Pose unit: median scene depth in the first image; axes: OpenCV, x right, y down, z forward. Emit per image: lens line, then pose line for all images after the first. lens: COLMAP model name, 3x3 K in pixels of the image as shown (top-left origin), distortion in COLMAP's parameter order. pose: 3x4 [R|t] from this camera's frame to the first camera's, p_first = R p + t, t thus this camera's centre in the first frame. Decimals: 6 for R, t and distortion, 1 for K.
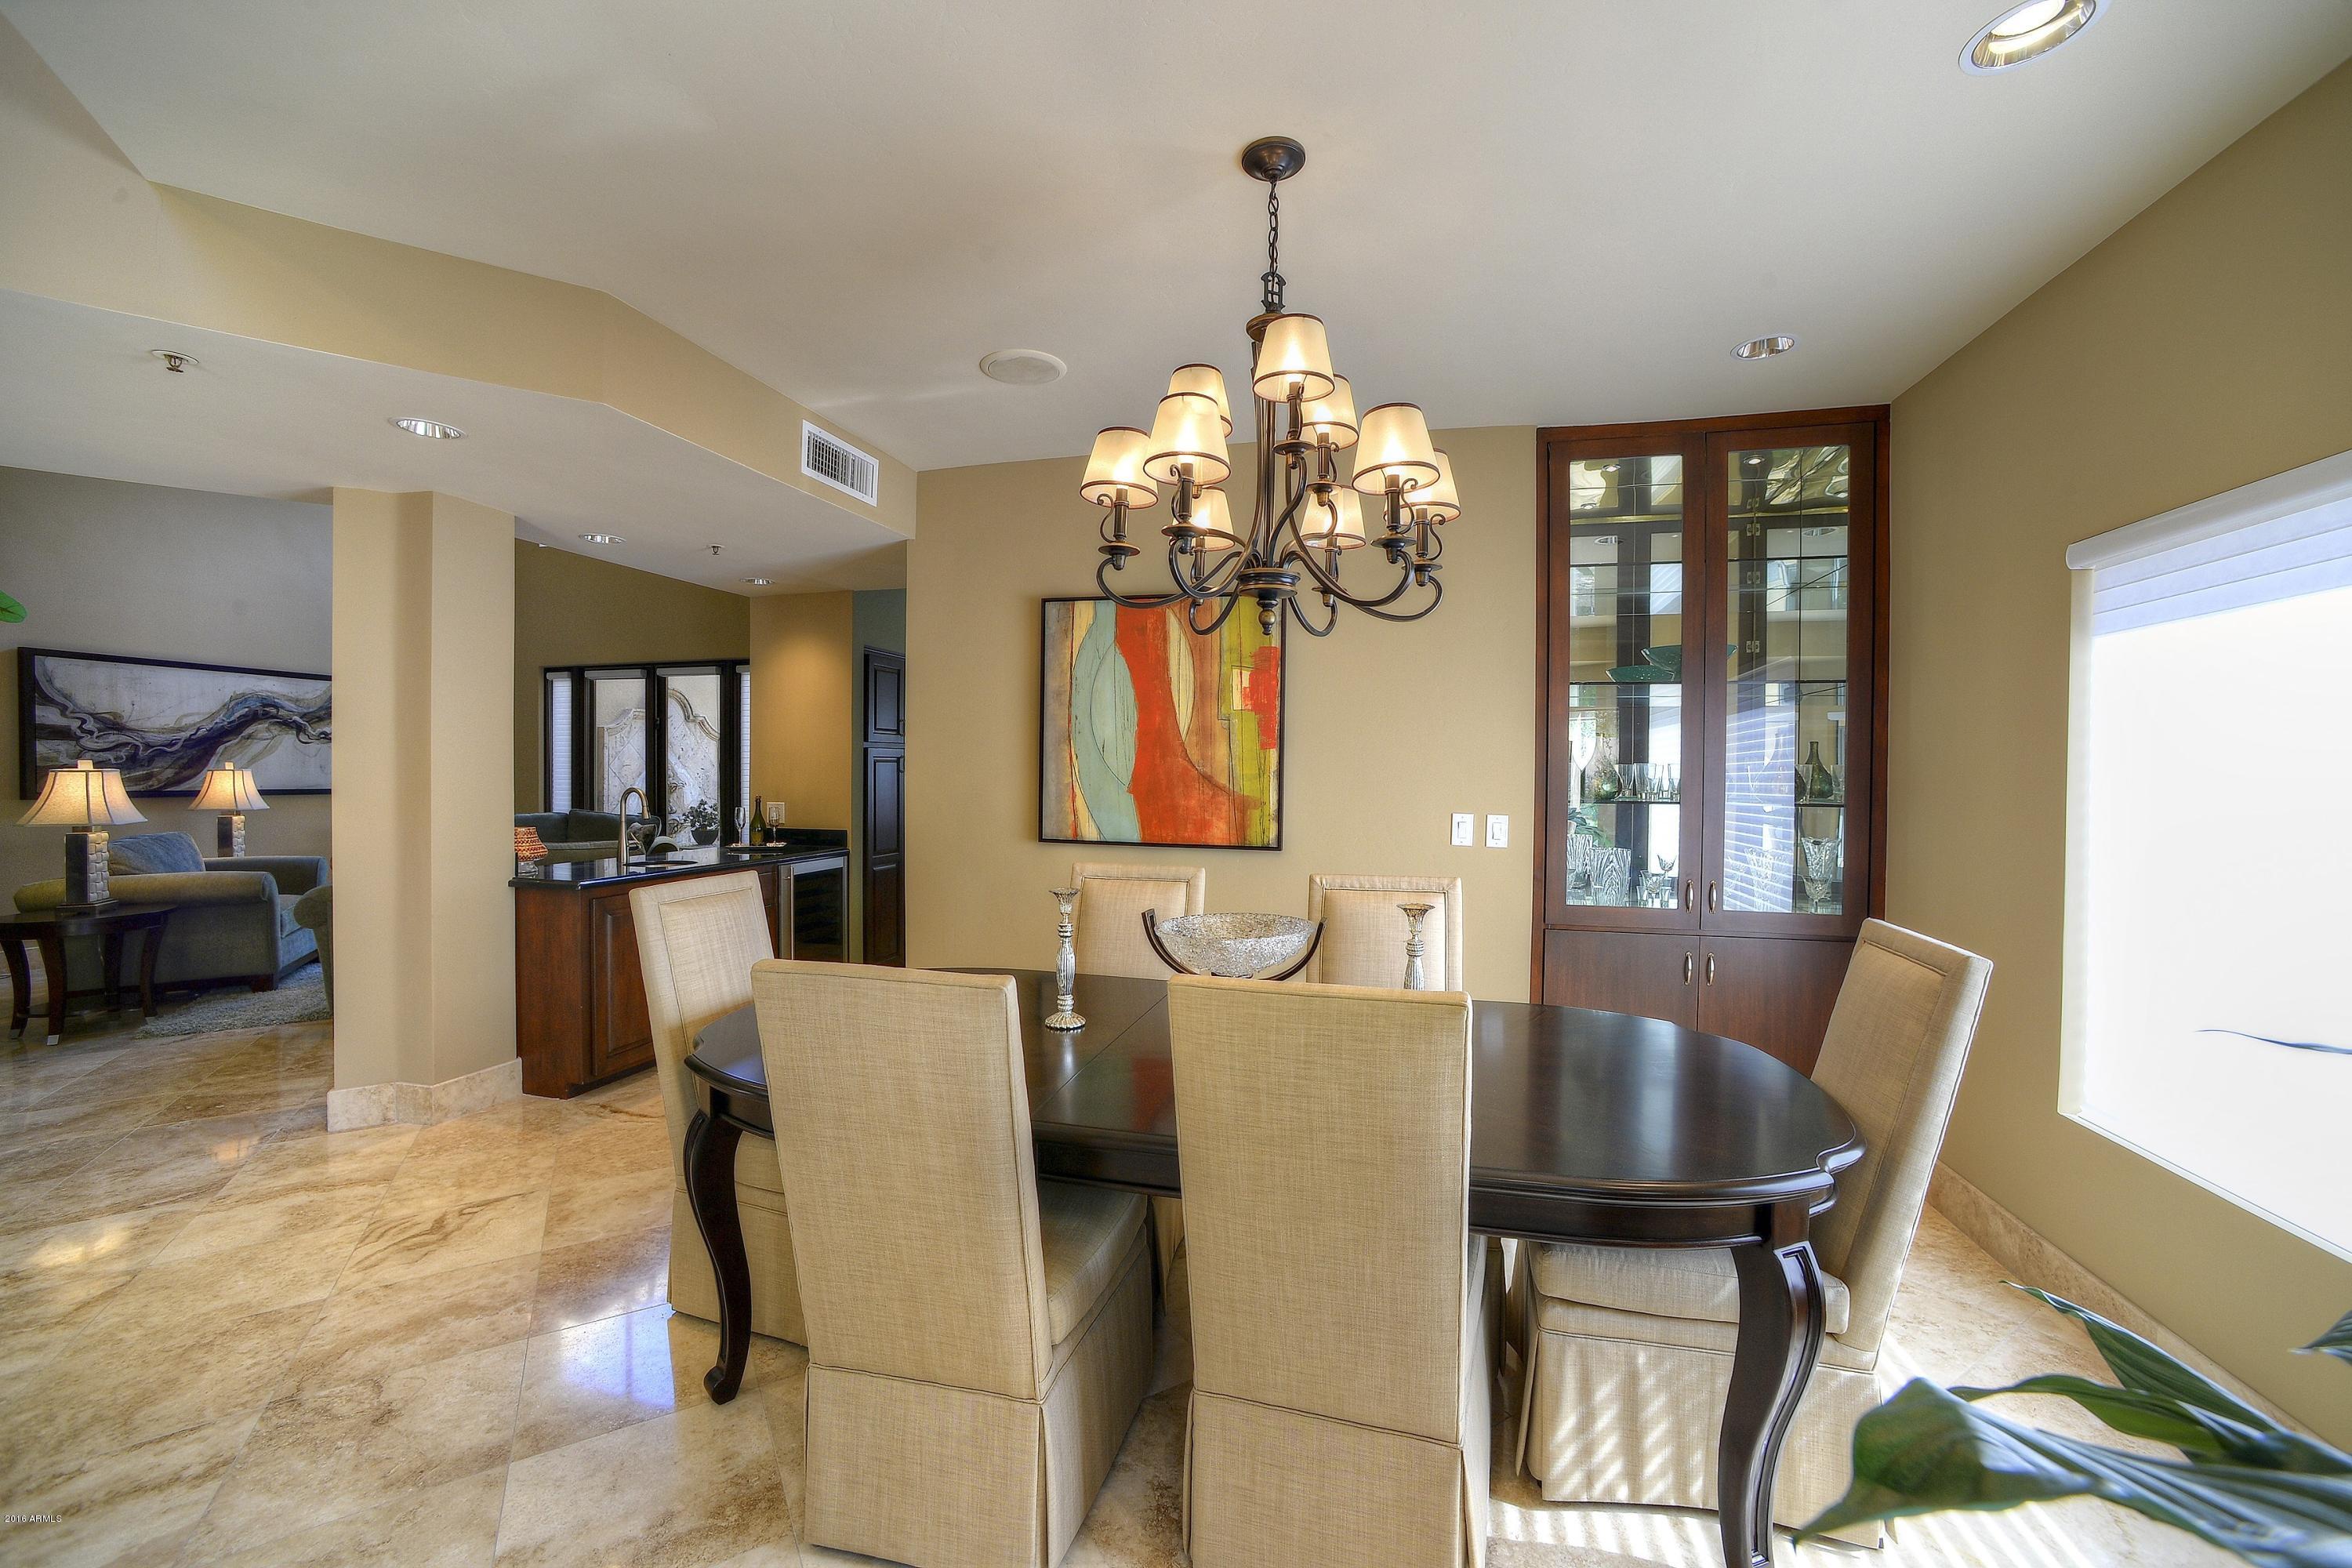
lens RADIAL K [[926.5, 0, 1171.9], [0, 926.5, 784.8], [0, 0, 1]] dist [-0.058810, 0.026176]
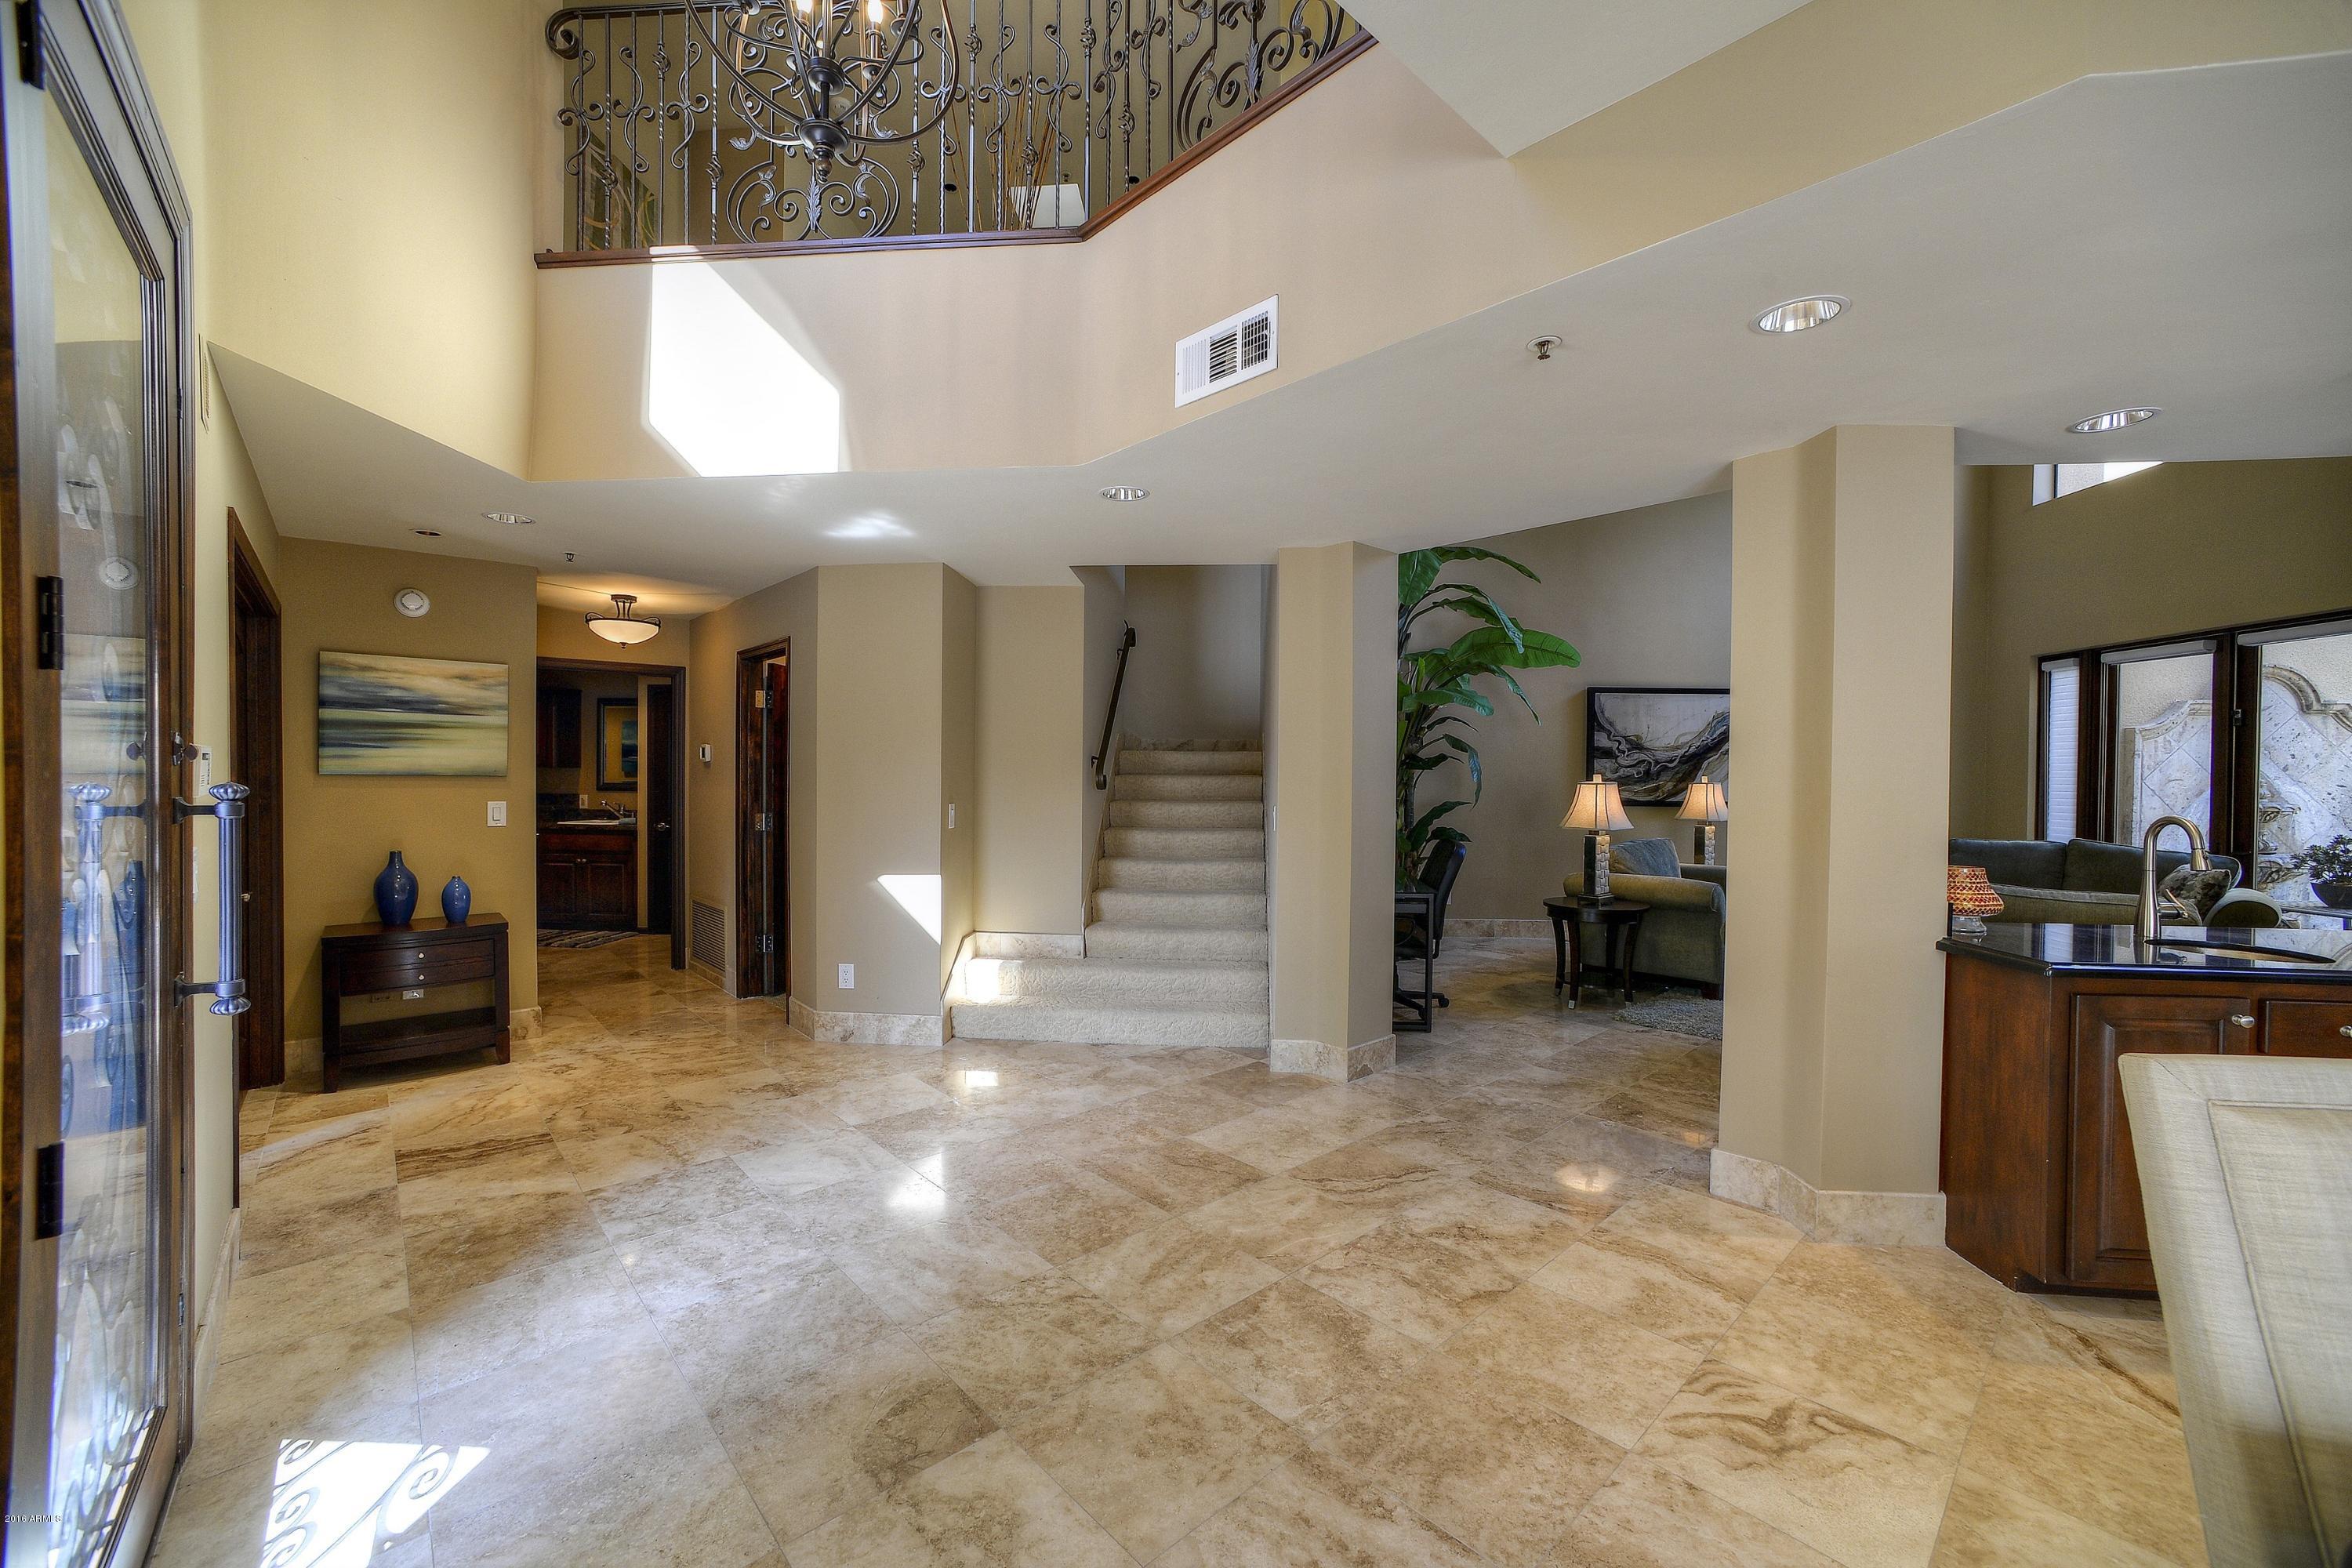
lens RADIAL K [[926.5, 0, 1171.9], [0, 926.5, 784.8], [0, 0, 1]] dist [-0.058810, 0.026176]
pose [[0.184147, 0.007065, -0.982873, -0.143671], [-0.022605, 0.999740, 0.002951, -0.005703], [0.982639, 0.021674, 0.184259, 0.264928]]
